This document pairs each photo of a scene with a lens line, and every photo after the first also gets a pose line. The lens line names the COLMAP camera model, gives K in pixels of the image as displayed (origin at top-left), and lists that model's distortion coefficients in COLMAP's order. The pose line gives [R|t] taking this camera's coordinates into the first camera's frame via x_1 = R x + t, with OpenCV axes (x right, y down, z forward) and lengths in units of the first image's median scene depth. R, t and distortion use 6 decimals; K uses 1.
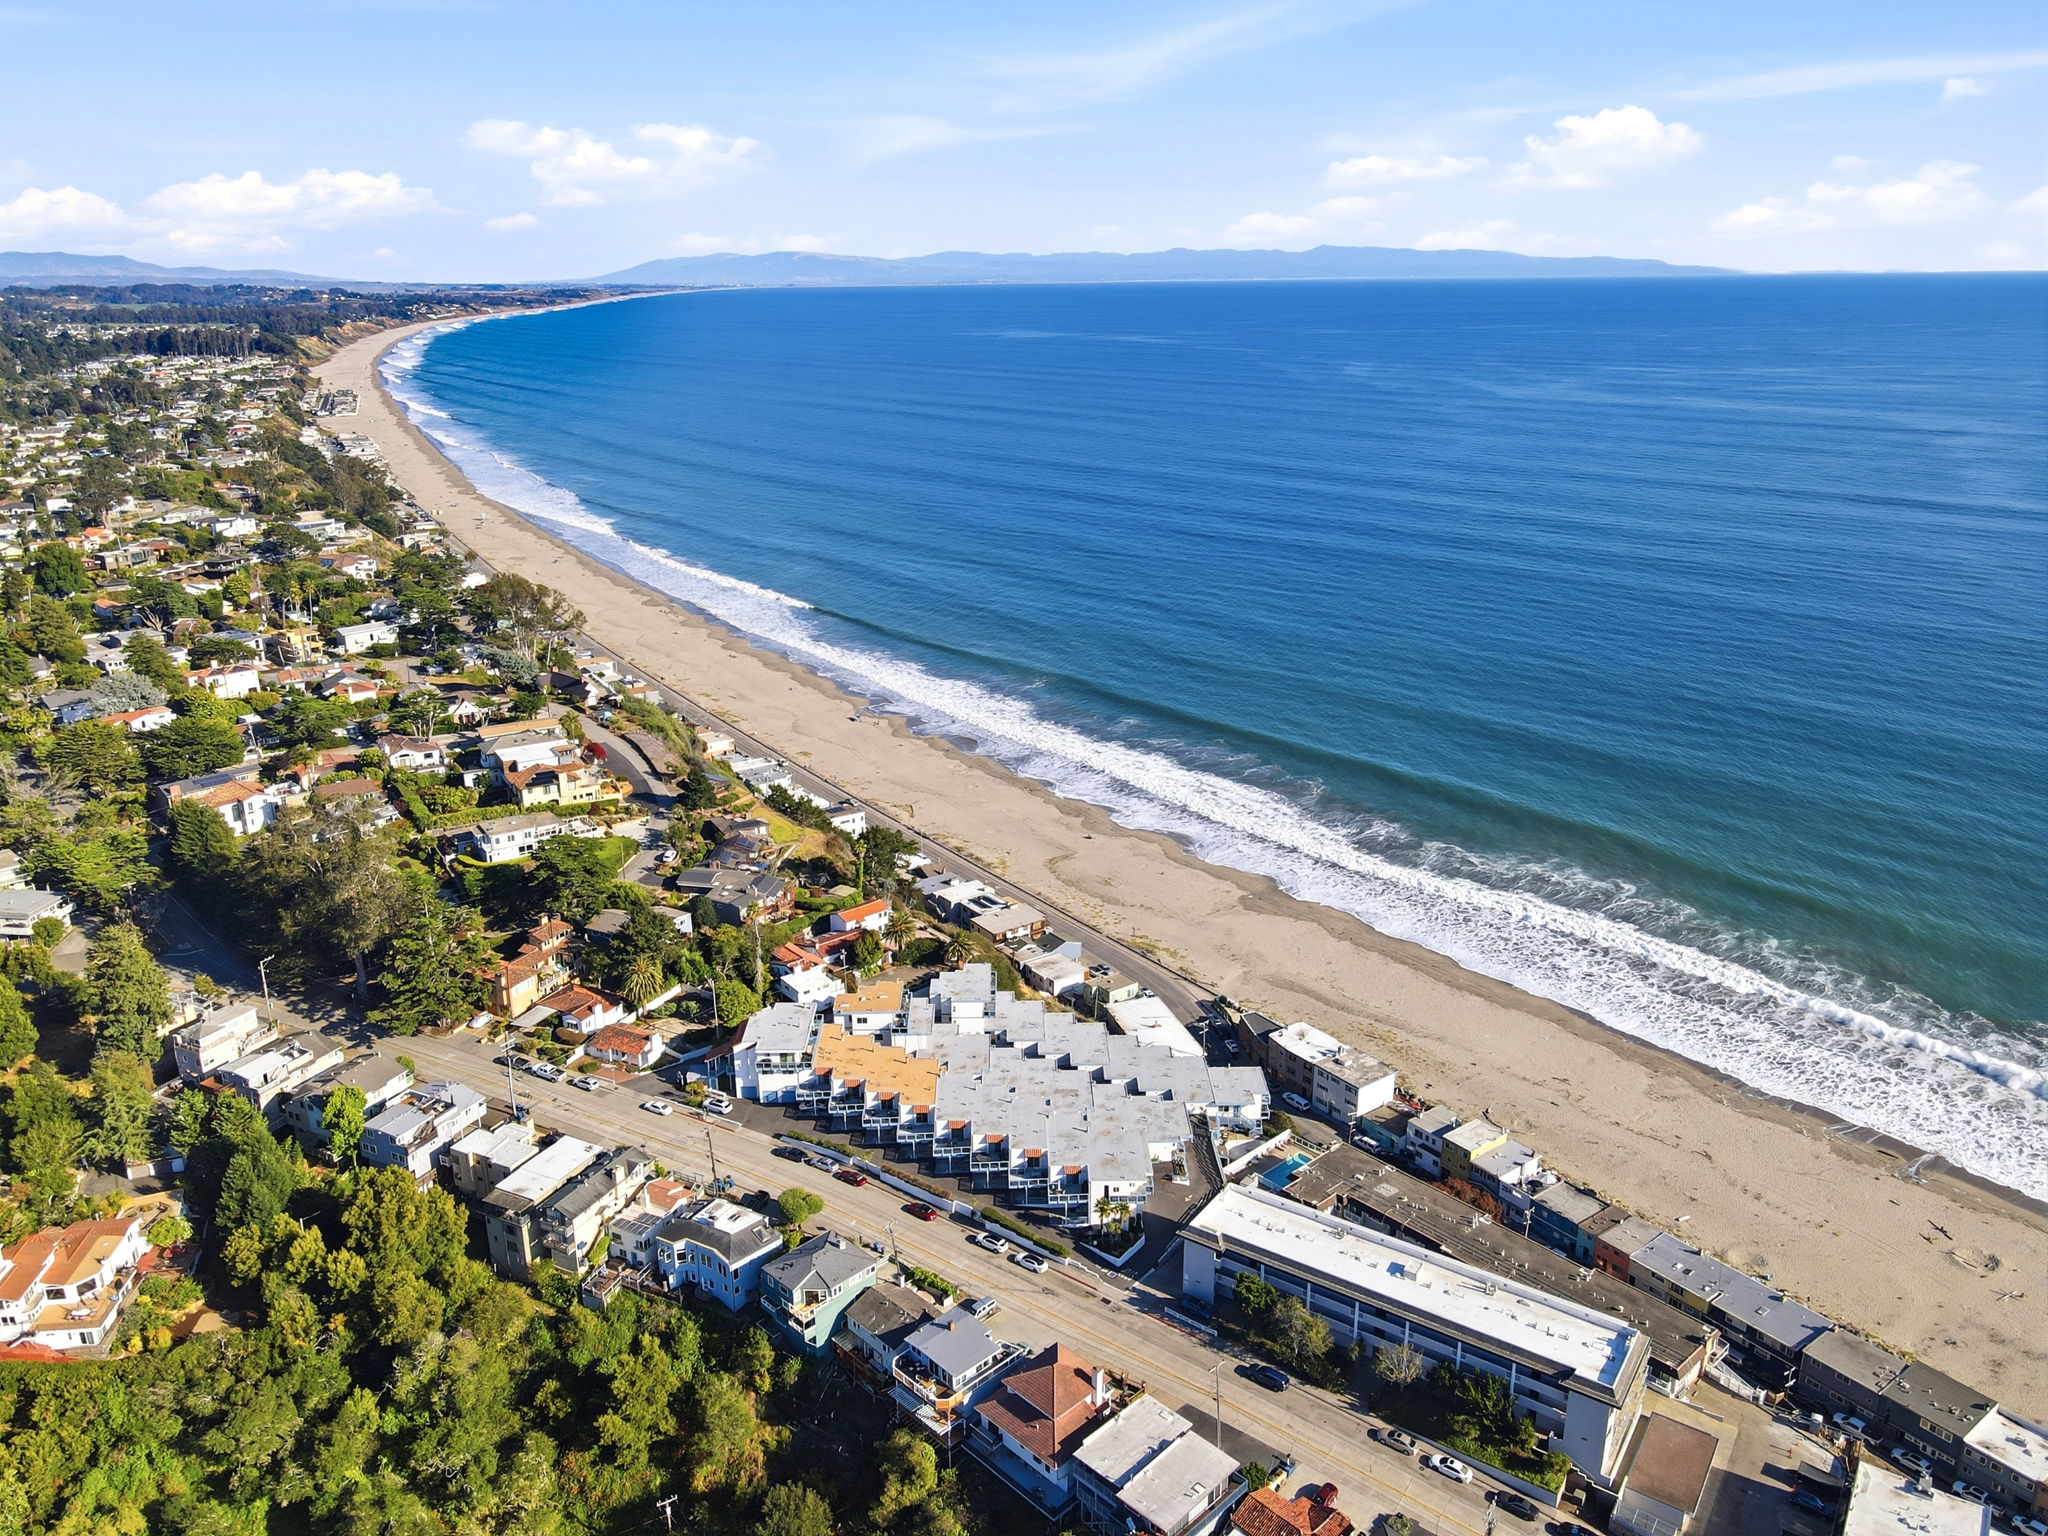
lens RADIAL K [[1484.0, 0, 1020.3], [0, 1484.0, 766.0], [0, 0, 1]] dist [0.011517, 0.016568]
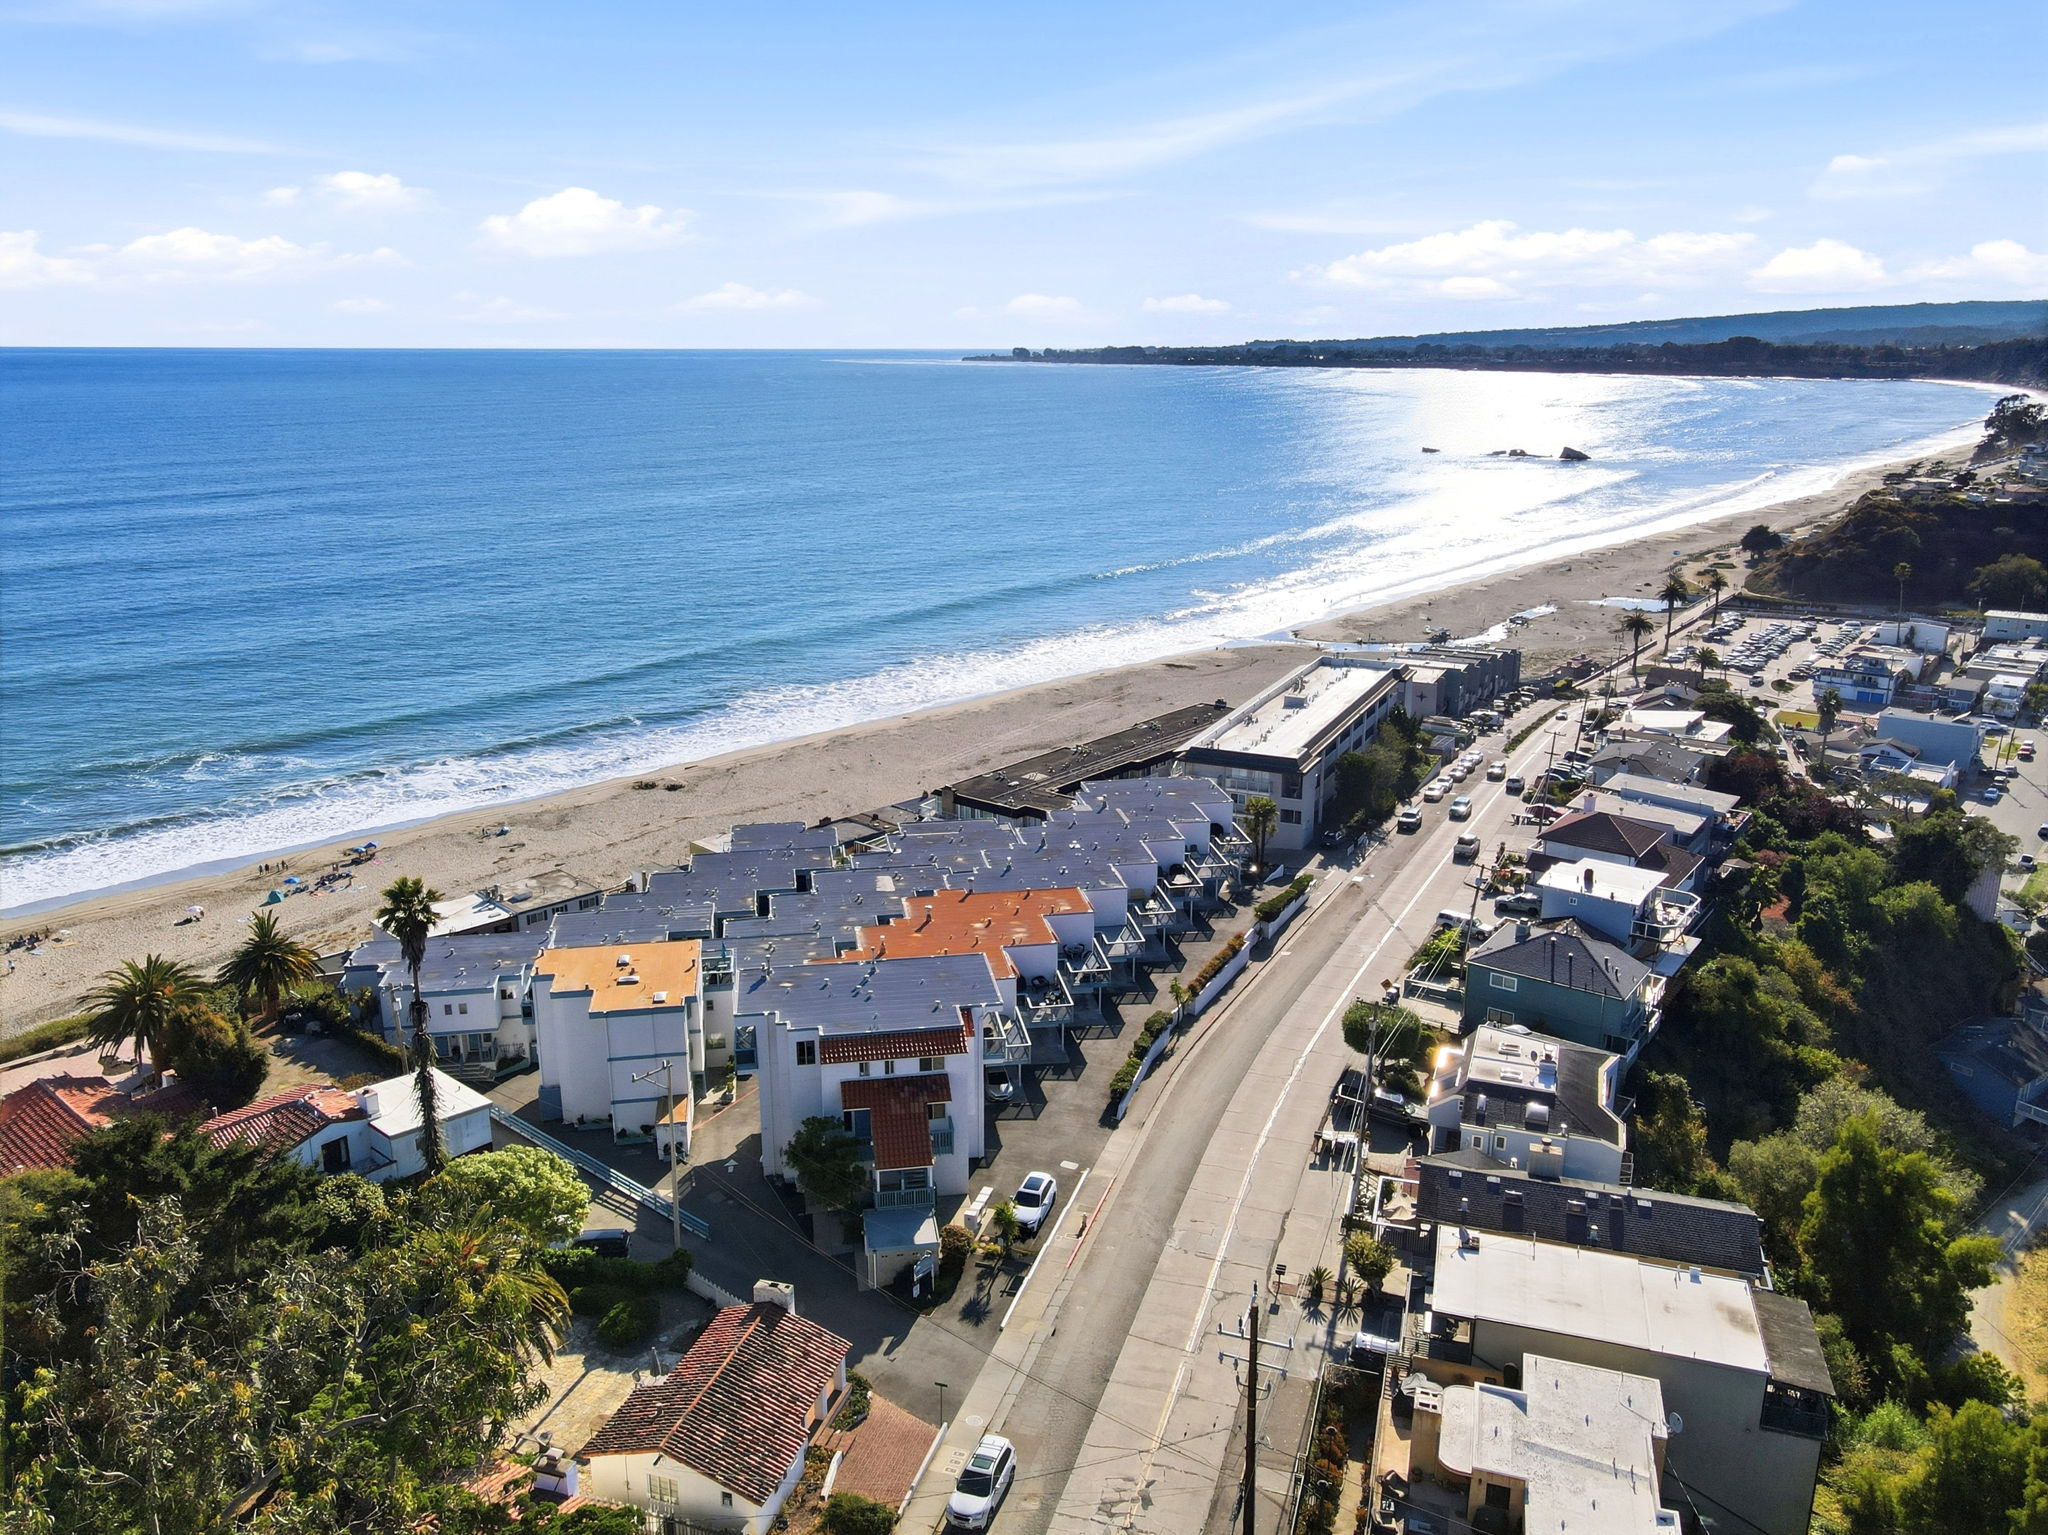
lens RADIAL K [[1484.0, 0, 1018.1], [0, 1484.0, 779.8], [0, 0, 1]] dist [0.011517, 0.016568]
pose [[-0.139934, -0.275291, 0.951122, -0.557158], [0.319406, 0.896673, 0.306524, 0.027326], [-0.937229, 0.346687, -0.037545, 1.055757]]
